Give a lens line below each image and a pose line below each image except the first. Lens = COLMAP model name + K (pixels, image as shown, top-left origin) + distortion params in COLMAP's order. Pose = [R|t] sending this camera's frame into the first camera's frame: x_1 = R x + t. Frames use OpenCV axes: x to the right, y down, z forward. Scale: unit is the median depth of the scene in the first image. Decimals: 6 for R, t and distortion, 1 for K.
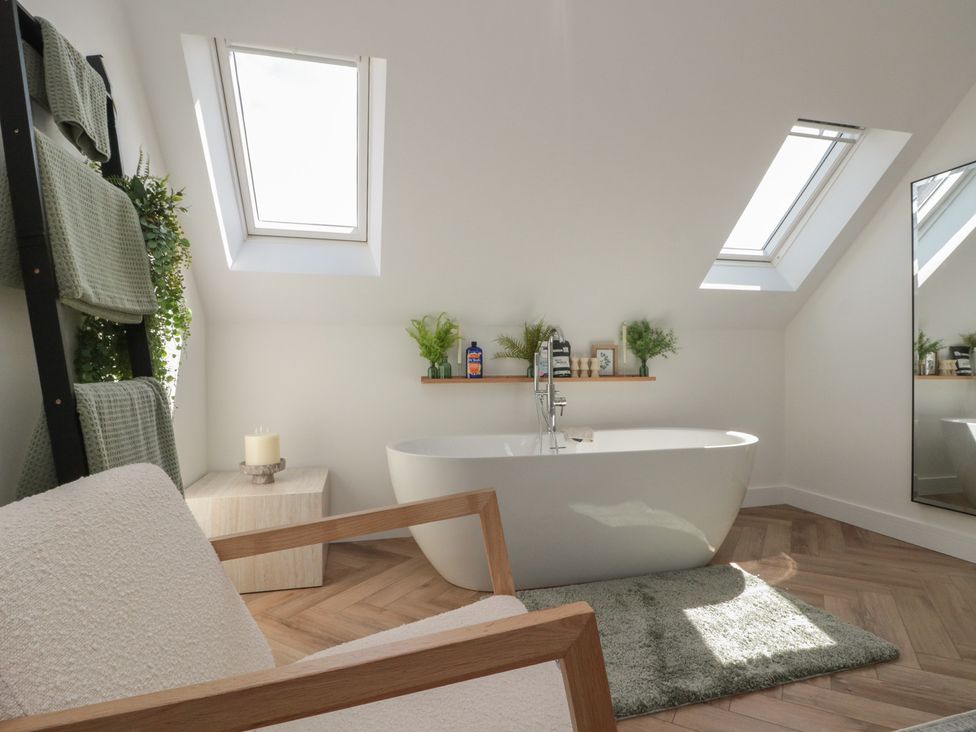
lens RADIAL K [[512.0, 0, 493.8], [0, 512.0, 371.2], [0, 0, 1]] dist [0.002828, -0.015810]
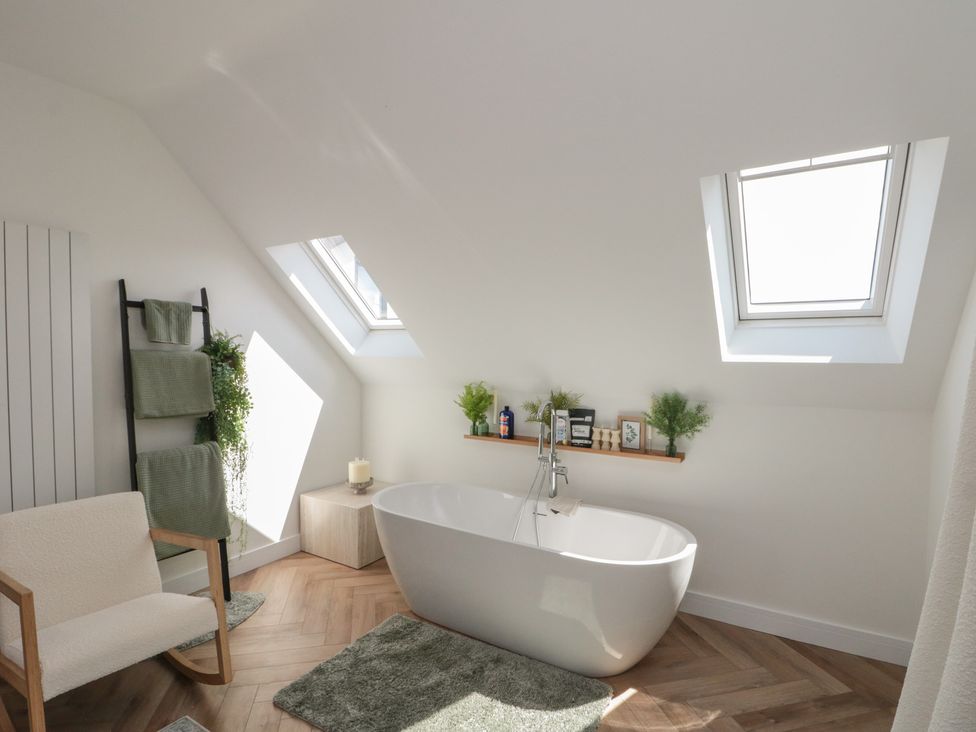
lens RADIAL K [[512.0, 0, 493.8], [0, 512.0, 371.2], [0, 0, 1]] dist [0.002828, -0.015810]
pose [[0.698659, 0.037257, -0.714484, 0.745740], [-0.020916, 0.999280, 0.031655, -0.168020], [0.715149, -0.007172, 0.698935, 0.164345]]
